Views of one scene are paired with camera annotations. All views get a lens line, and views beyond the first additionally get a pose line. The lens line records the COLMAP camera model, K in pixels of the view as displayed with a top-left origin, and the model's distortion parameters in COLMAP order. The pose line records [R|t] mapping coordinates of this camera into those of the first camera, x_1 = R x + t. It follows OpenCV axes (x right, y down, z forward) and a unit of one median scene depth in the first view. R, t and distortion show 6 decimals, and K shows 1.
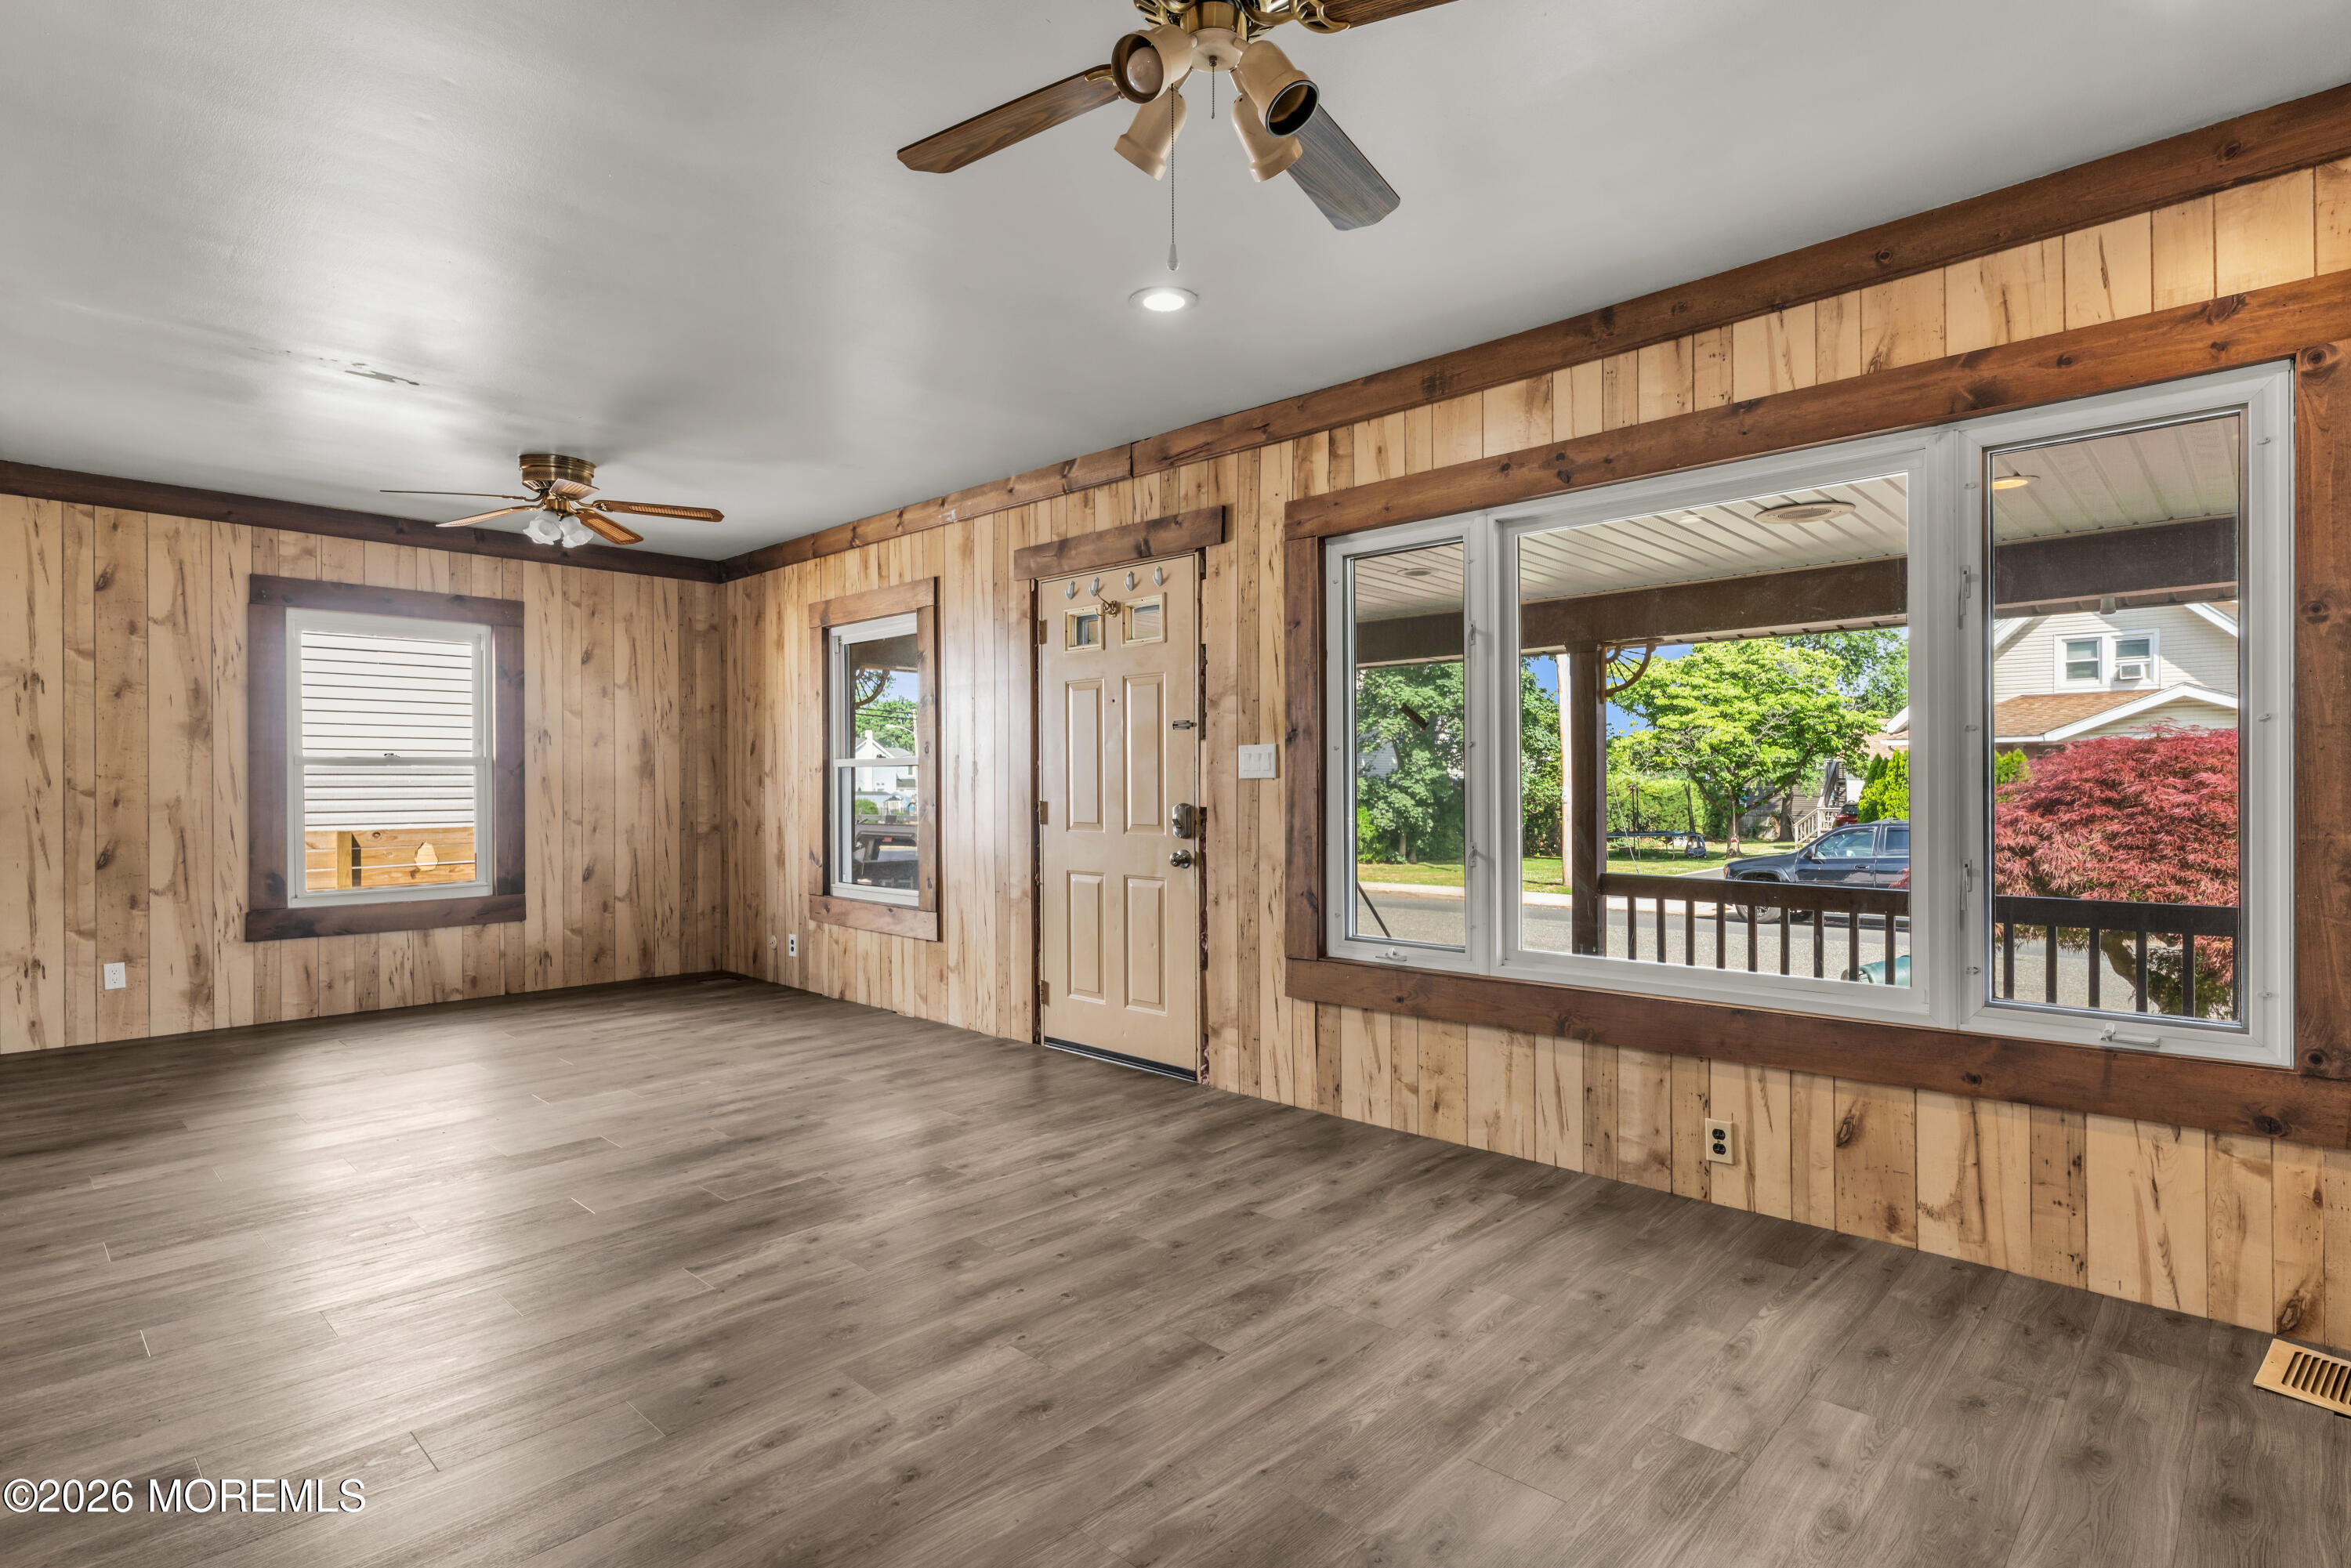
lens RADIAL K [[1165.5, 0, 1175.5], [0, 1165.5, 784.0], [0, 0, 1]] dist [-0.000006, -0.000134]
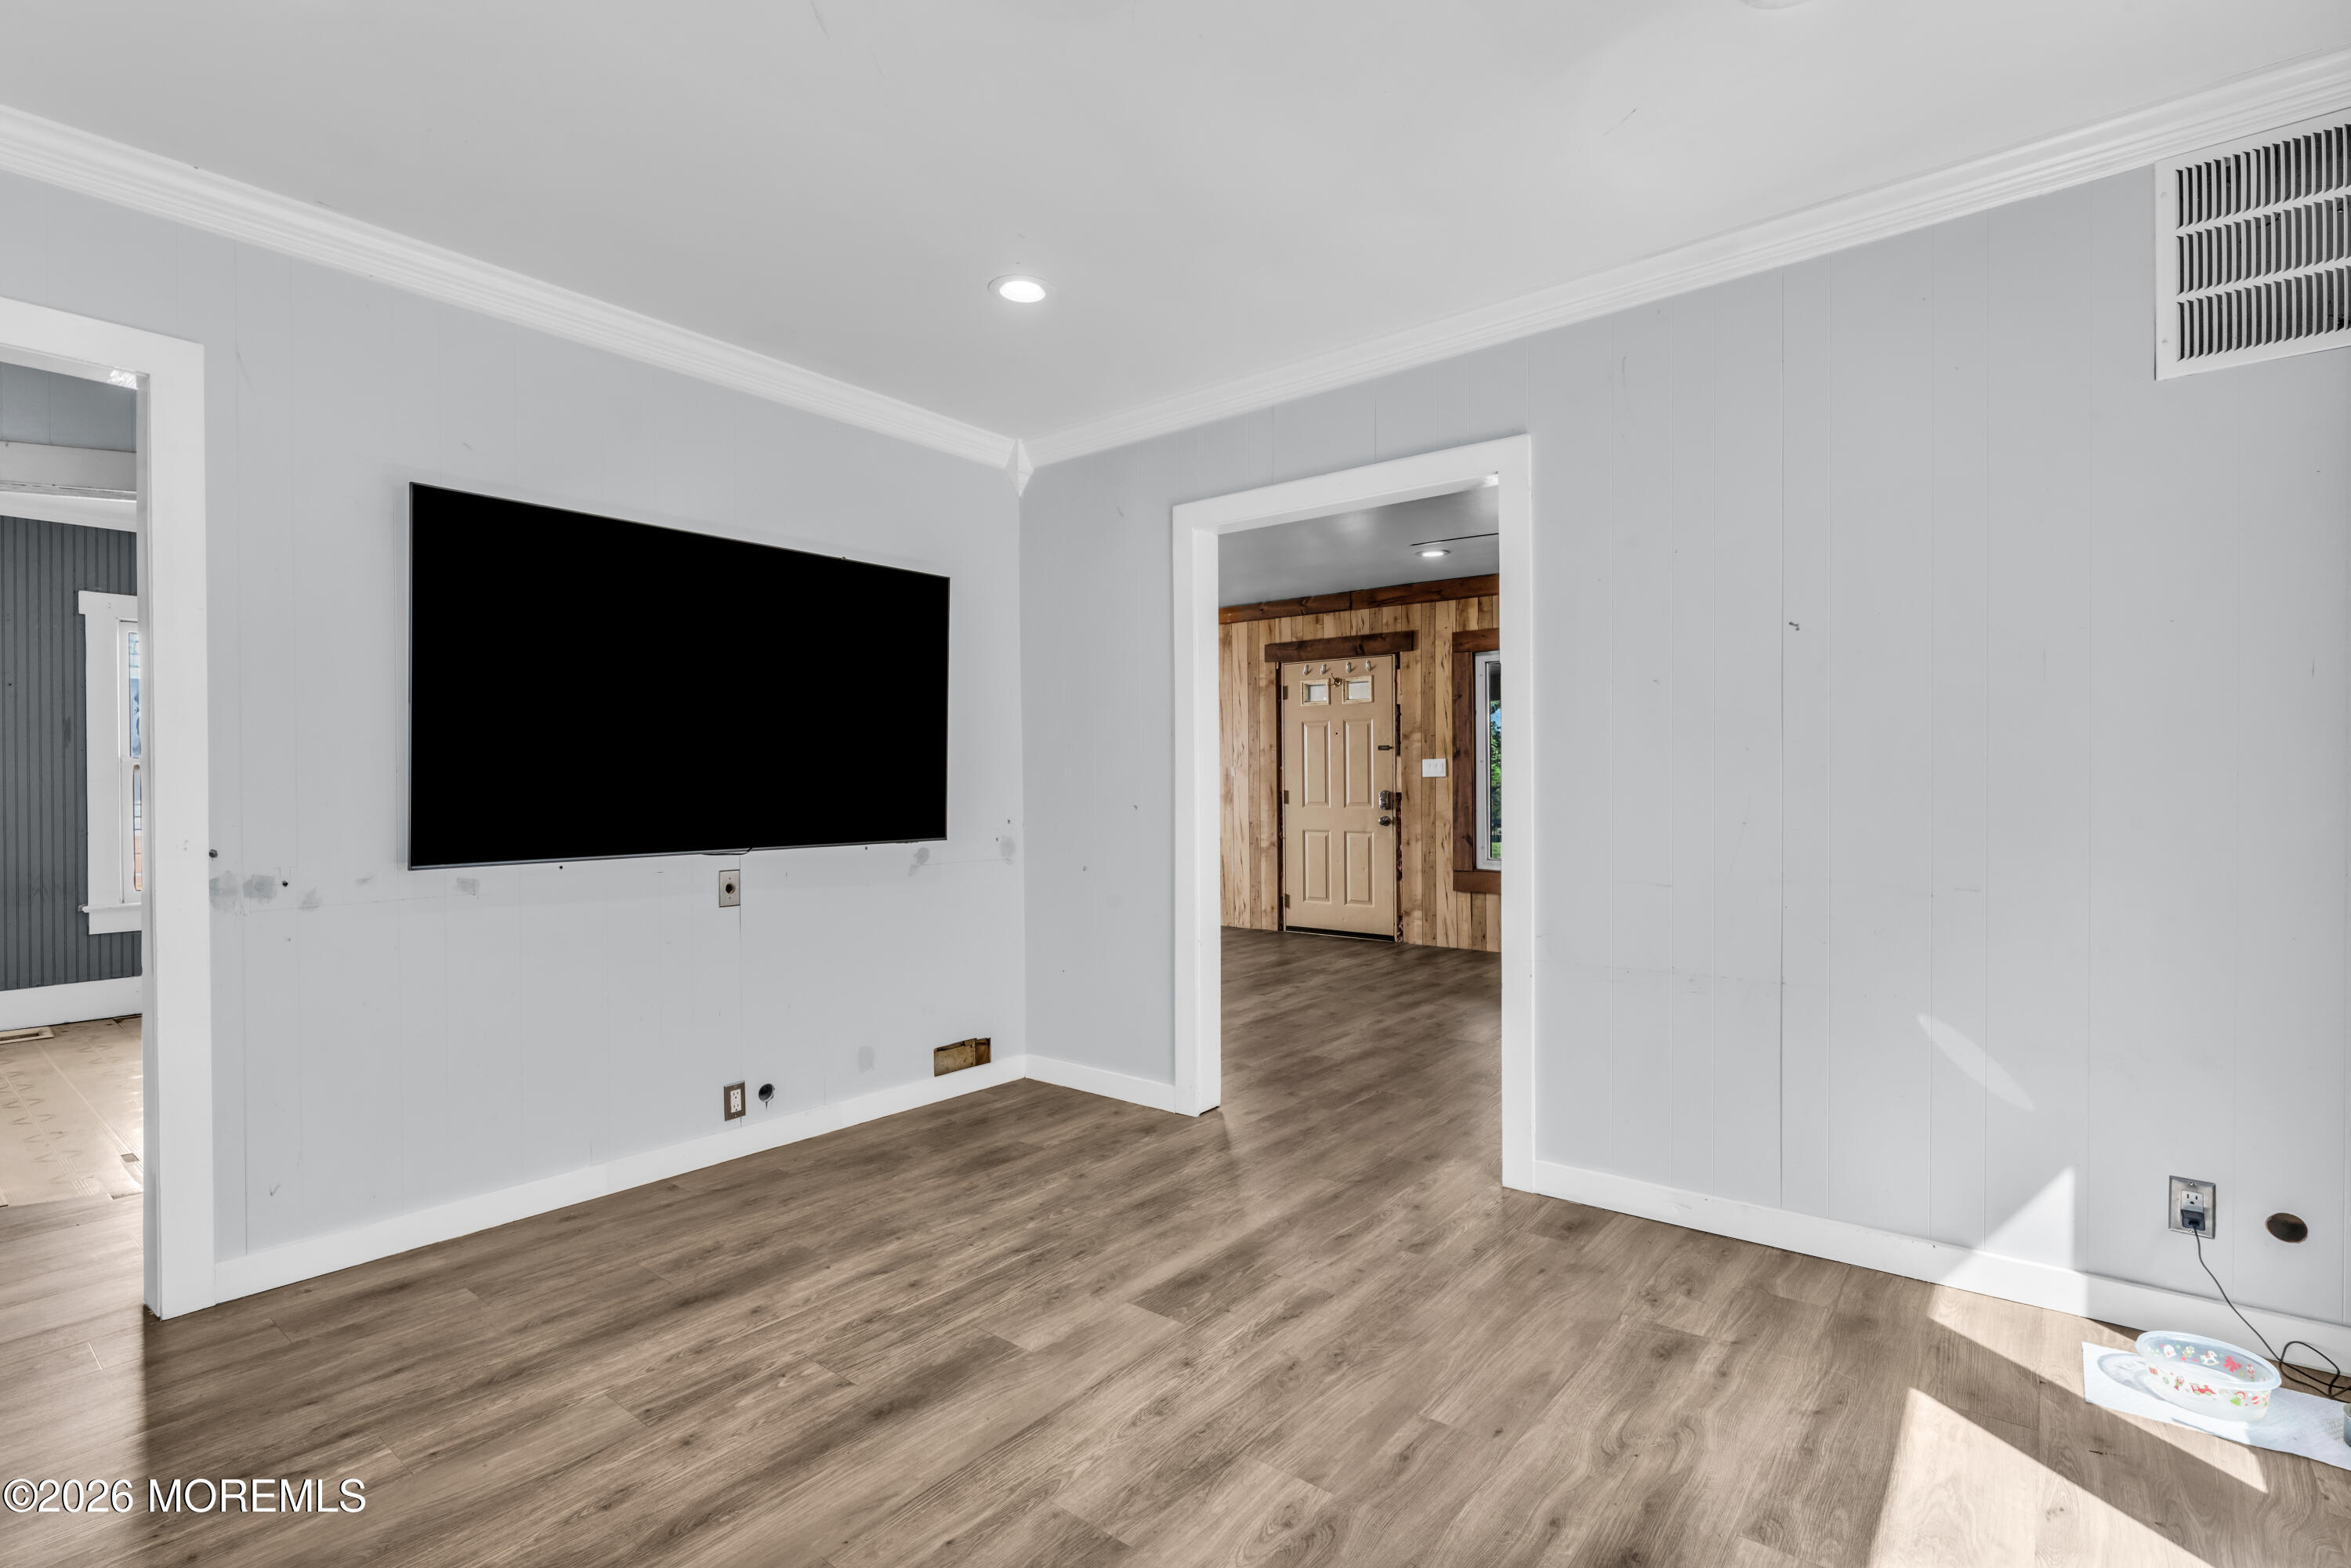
lens RADIAL K [[1106.0, 0, 1175.5], [0, 1106.0, 784.0], [0, 0, 1]] dist [0.000022, -0.000101]
pose [[0.994314, -0.002287, 0.106465, -0.515724], [0.002194, 0.999997, 0.000992, 0.003739], [-0.106467, -0.000753, 0.994316, -0.708070]]
